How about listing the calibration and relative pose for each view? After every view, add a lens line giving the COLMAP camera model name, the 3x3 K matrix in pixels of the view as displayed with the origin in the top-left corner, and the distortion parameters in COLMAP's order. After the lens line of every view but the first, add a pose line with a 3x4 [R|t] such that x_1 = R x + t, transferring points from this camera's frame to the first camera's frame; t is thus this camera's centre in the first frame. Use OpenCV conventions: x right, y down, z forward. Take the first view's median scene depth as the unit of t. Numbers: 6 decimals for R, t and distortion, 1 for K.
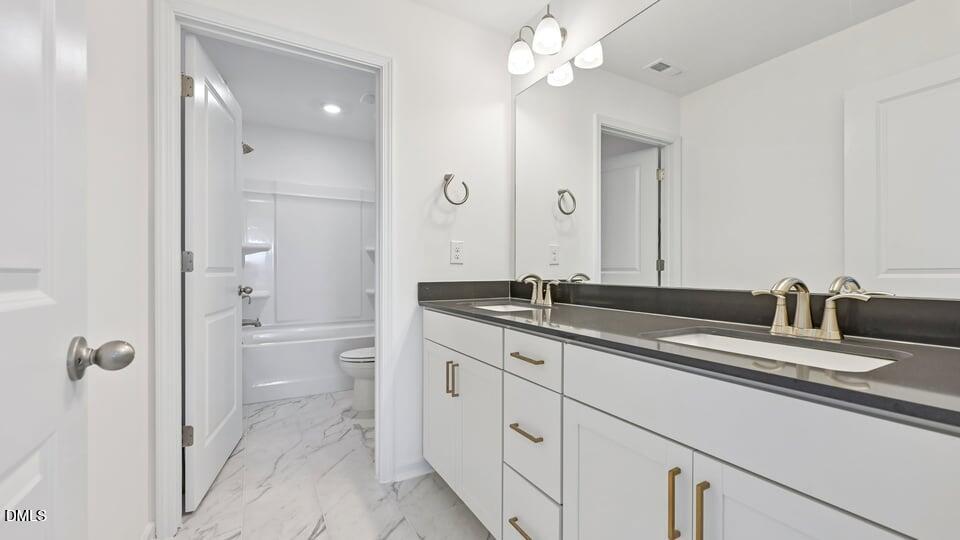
lens RADIAL K [[384.6, 0, 480.0], [0, 384.6, 270.0], [0, 0, 1]] dist [0.000105, 0.000008]
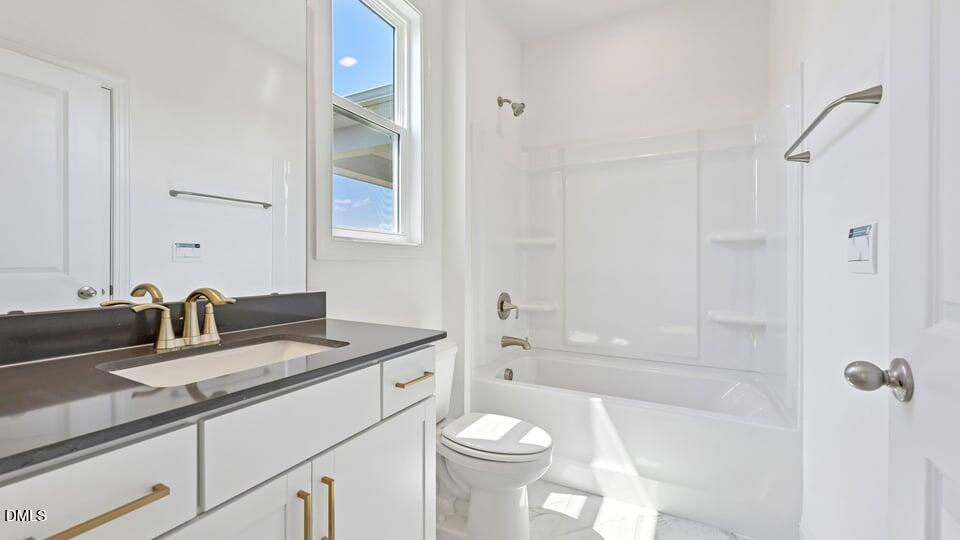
lens RADIAL K [[384.6, 0, 480.0], [0, 384.6, 270.0], [0, 0, 1]] dist [0.000105, 0.000008]
pose [[-0.544652, 0.022889, 0.838350, -0.411893], [0.034035, 0.999407, -0.005175, 0.006634], [-0.837972, 0.025715, -0.545108, 0.889940]]
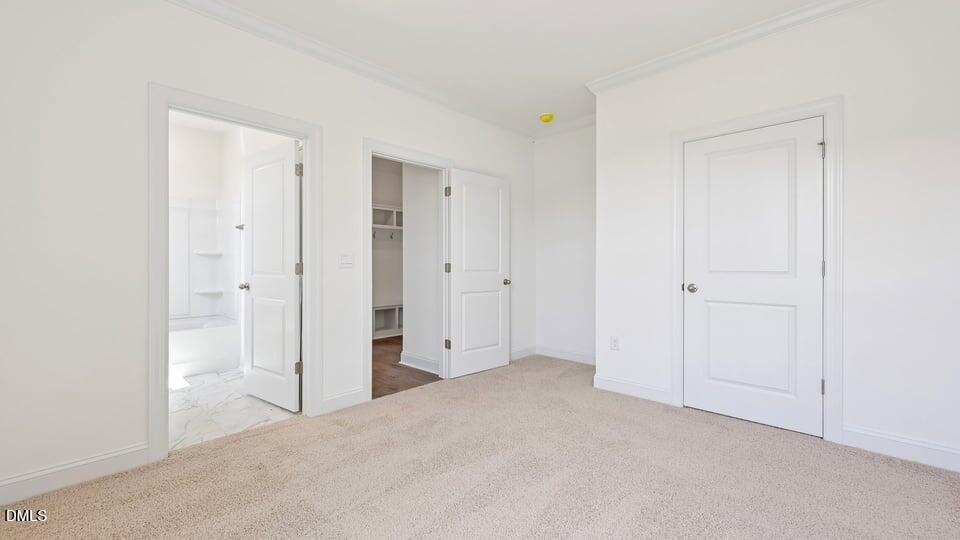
lens RADIAL K [[384.6, 0, 480.0], [0, 384.6, 270.0], [0, 0, 1]] dist [0.000105, 0.000008]
pose [[-0.972330, 0.034708, -0.231020, -1.026453], [0.029087, 0.999193, 0.027695, 0.023195], [0.231795, 0.020209, -0.972555, 2.536103]]
